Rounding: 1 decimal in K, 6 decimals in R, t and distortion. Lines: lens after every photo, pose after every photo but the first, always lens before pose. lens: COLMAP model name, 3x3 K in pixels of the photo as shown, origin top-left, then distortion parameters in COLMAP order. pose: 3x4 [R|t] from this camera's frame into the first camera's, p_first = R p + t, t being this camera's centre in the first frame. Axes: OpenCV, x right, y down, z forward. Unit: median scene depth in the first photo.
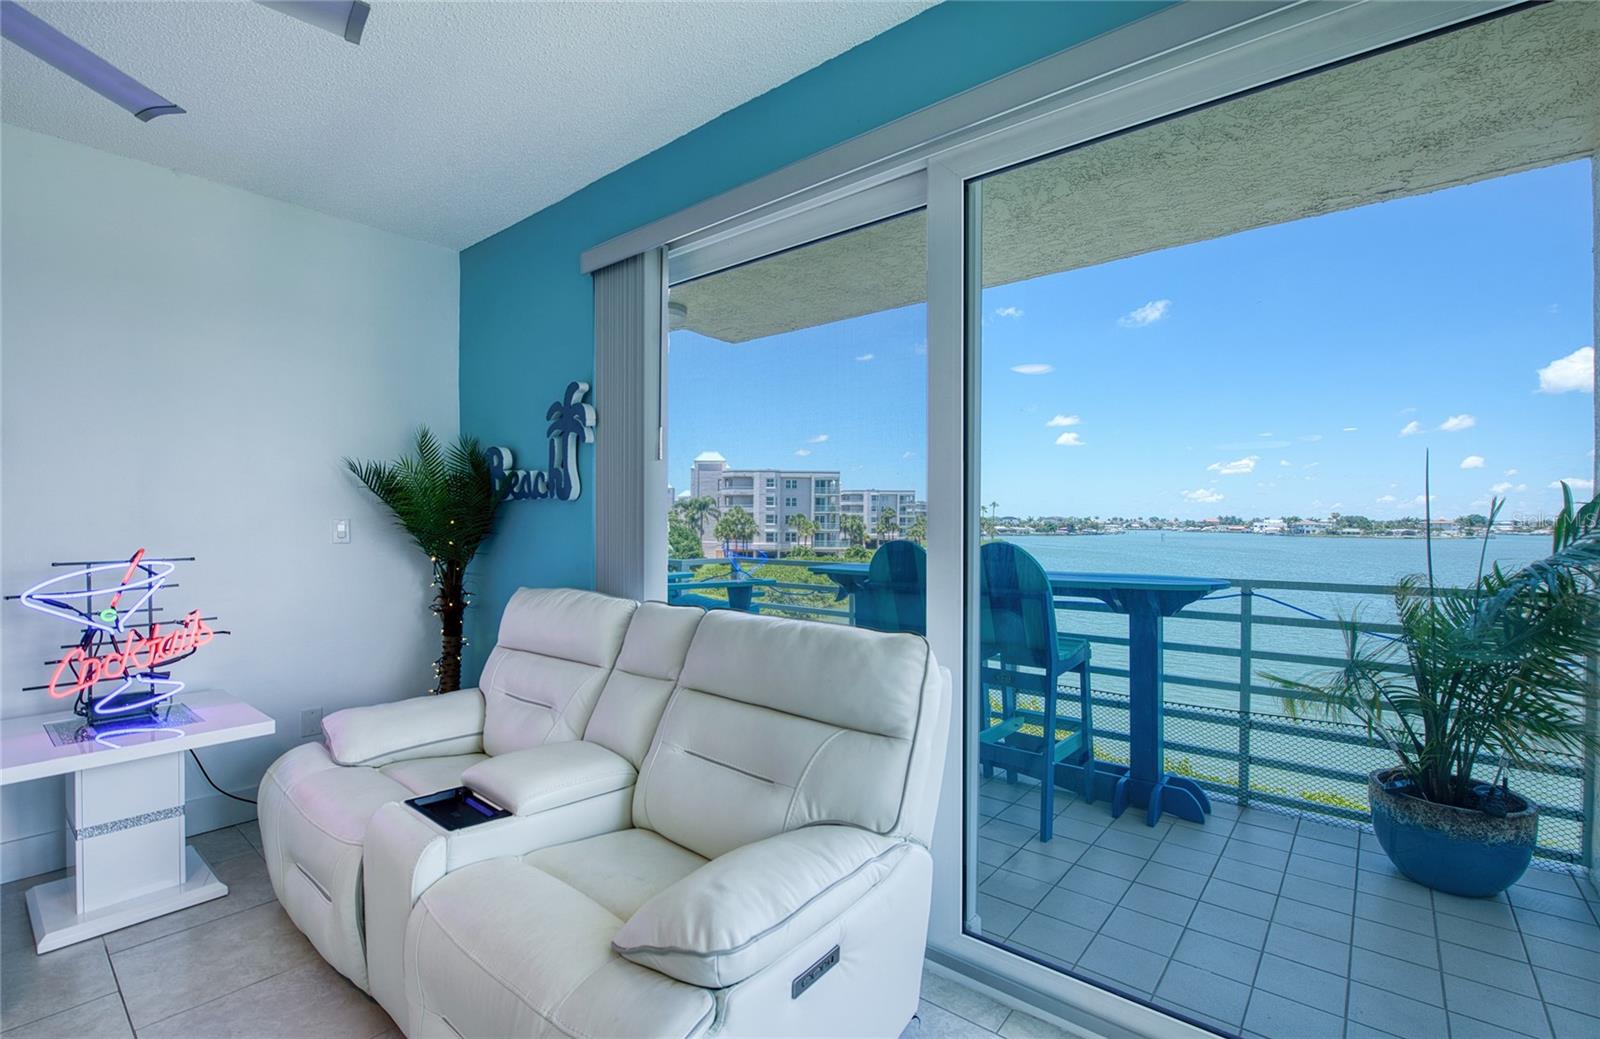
lens RADIAL K [[685.5, 0, 808.8], [0, 685.5, 518.9], [0, 0, 1]] dist [-0.009593, -0.000211]
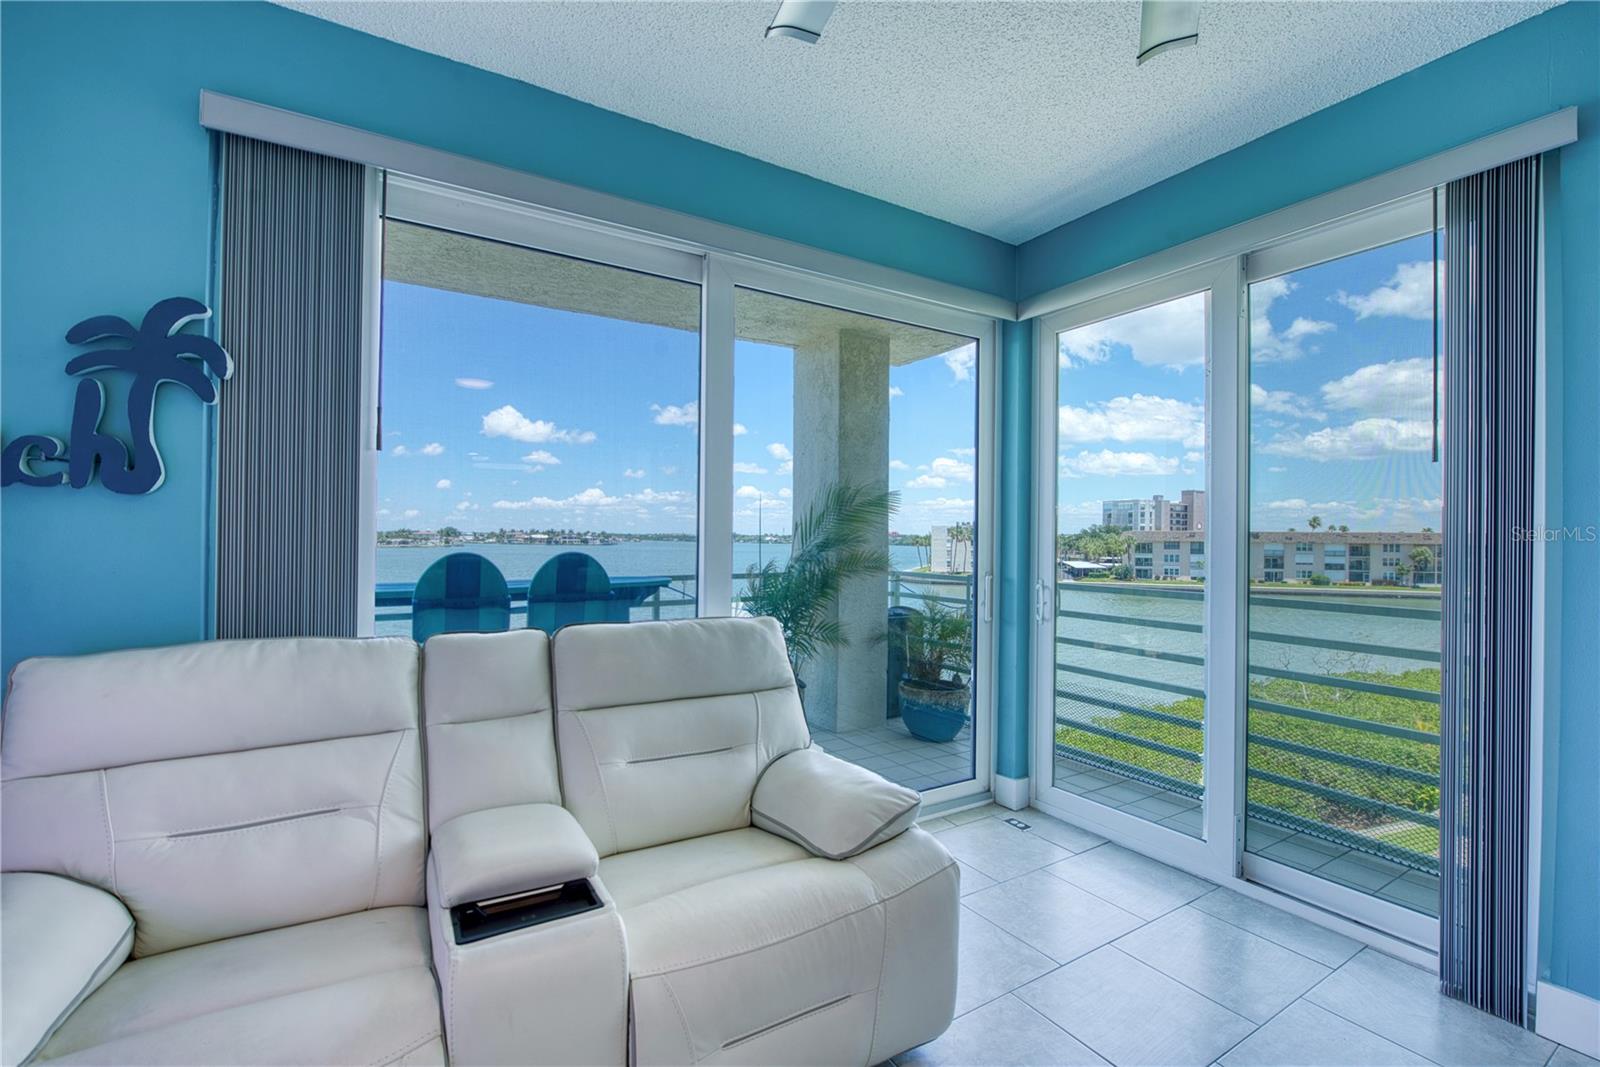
lens RADIAL K [[712.6, 0, 789.5], [0, 712.6, 540.6], [0, 0, 1]] dist [-0.020405, 0.000497]
pose [[0.330786, -0.005579, 0.943689, -0.648226], [-0.009632, 0.999910, 0.009288, 0.000110], [-0.943657, -0.012162, 0.330703, 0.258757]]
